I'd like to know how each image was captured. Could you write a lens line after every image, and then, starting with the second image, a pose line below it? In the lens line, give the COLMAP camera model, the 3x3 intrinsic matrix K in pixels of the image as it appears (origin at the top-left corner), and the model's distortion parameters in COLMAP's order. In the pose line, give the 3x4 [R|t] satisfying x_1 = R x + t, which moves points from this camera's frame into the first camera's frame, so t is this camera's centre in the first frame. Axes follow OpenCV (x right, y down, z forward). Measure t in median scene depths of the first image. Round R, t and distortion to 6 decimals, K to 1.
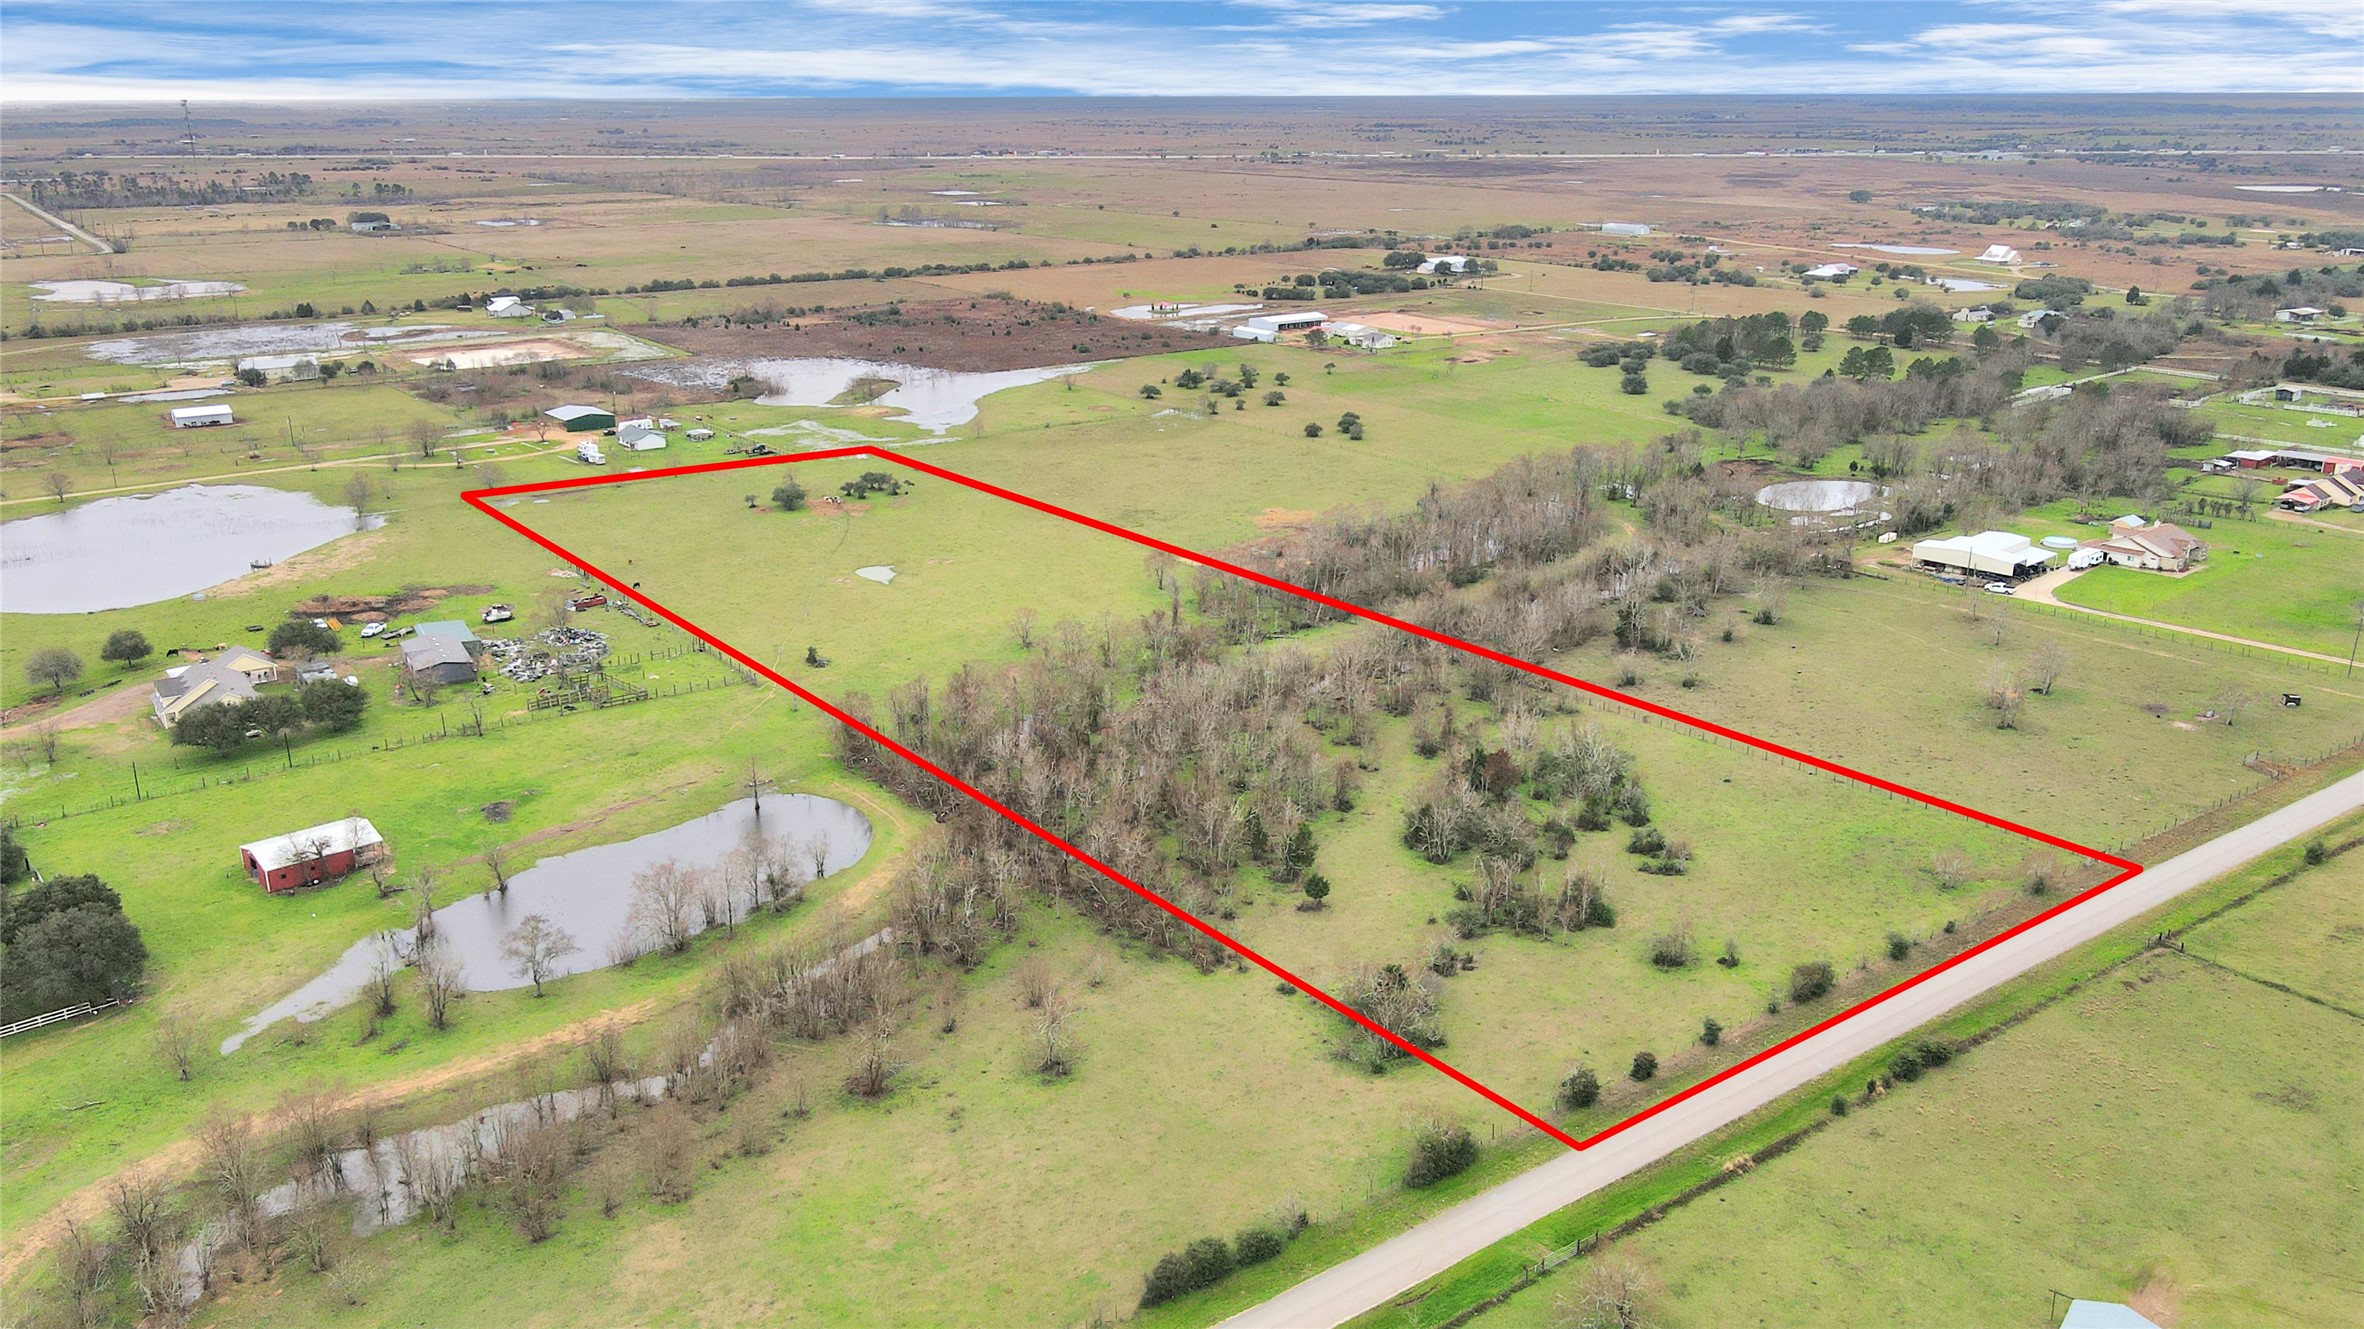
lens RADIAL K [[1805.2, 0, 1172.4], [0, 1805.2, 663.5], [0, 0, 1]] dist [-0.002586, 0.031194]
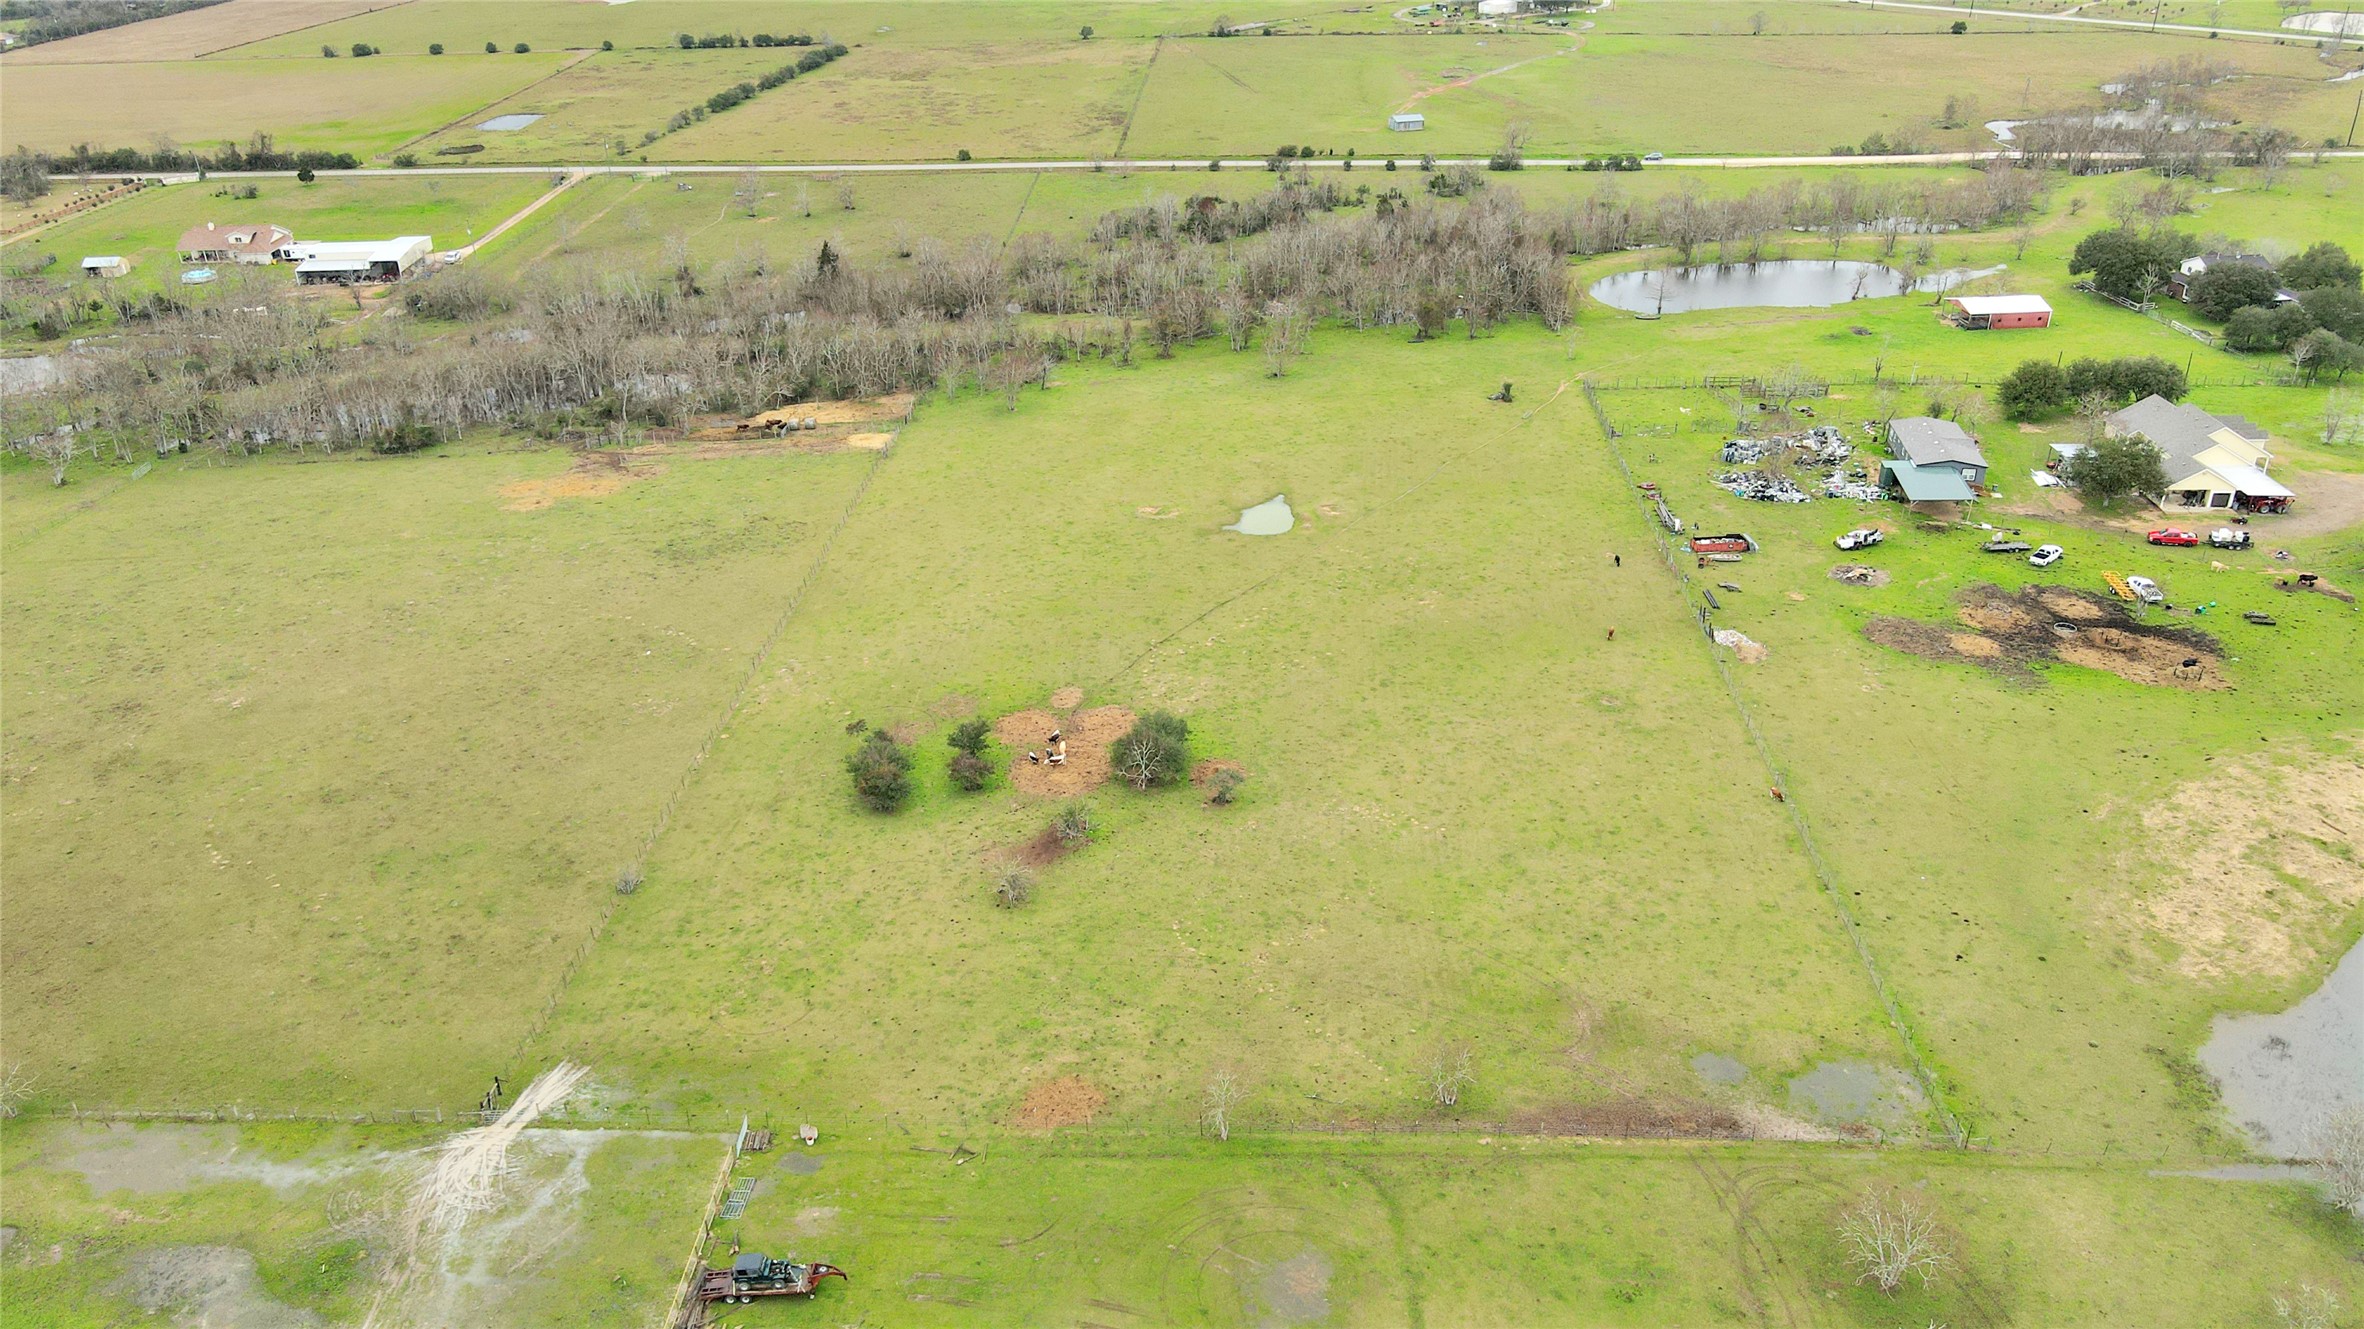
lens RADIAL K [[1747.2, 0, 1172.6], [0, 1747.2, 680.6], [0, 0, 1]] dist [-0.001207, 0.026483]
pose [[-0.778928, -0.270511, 0.565769, -0.554460], [0.212648, 0.734795, 0.644094, -0.455447], [-0.589959, 0.622013, -0.514829, 1.511340]]
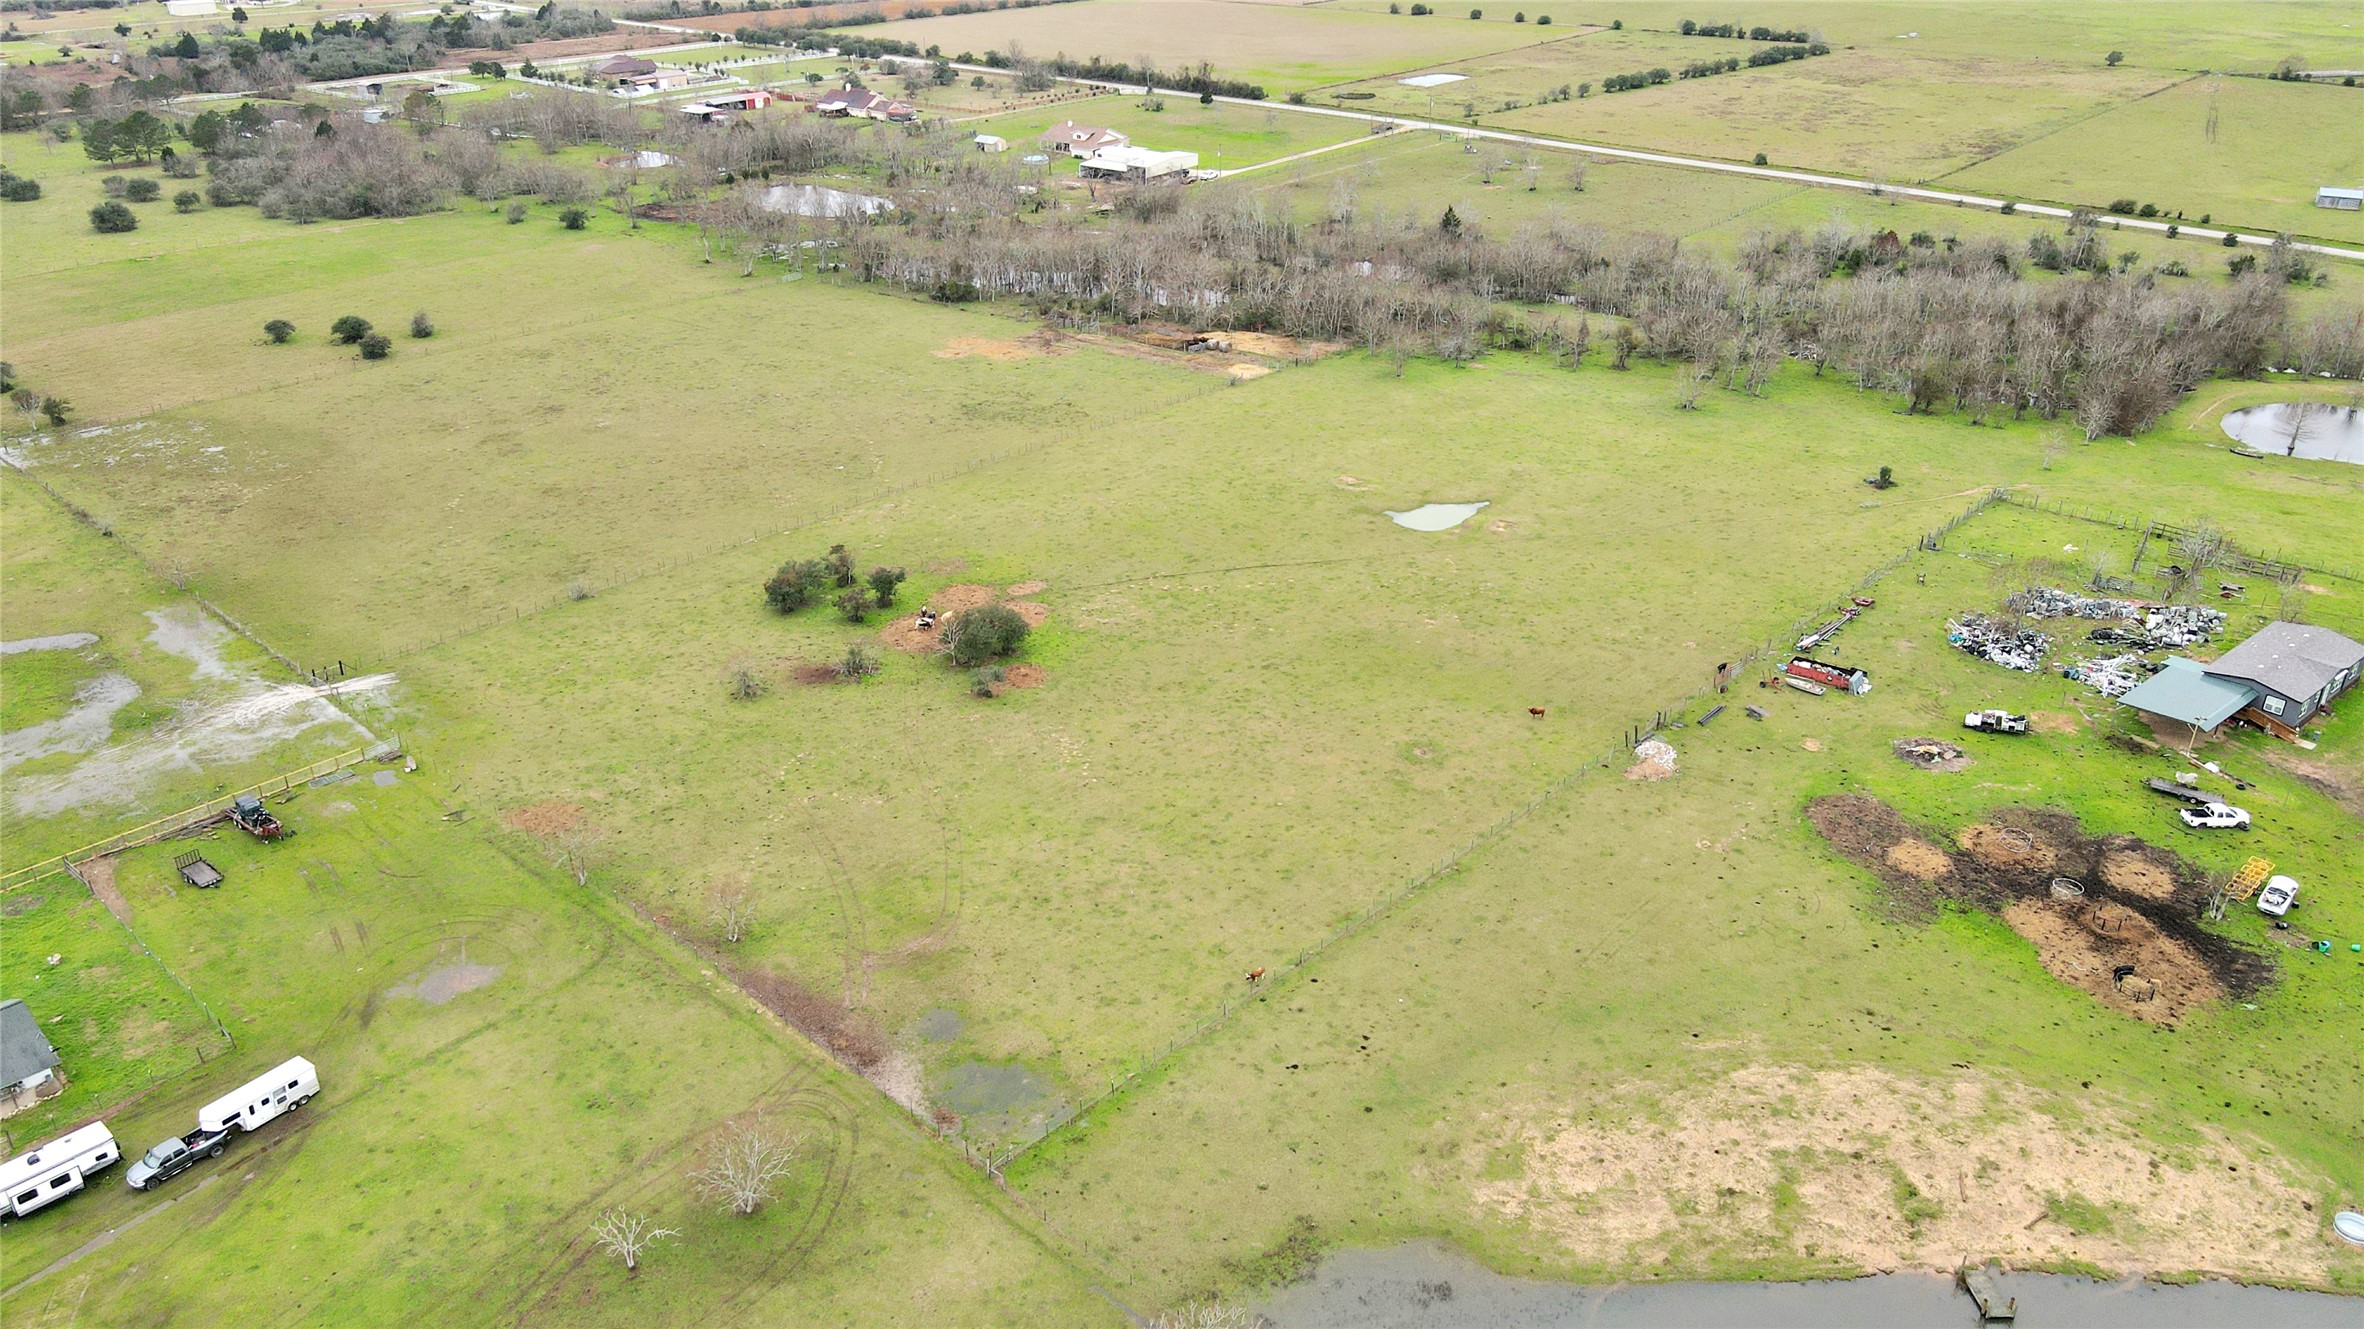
lens RADIAL K [[1747.2, 0, 1172.6], [0, 1747.2, 680.6], [0, 0, 1]] dist [-0.001207, 0.026483]
pose [[-0.180740, -0.440166, 0.879538, -0.768638], [0.305085, 0.825064, 0.475597, -0.347639], [-0.935017, 0.354293, -0.014835, 1.224270]]
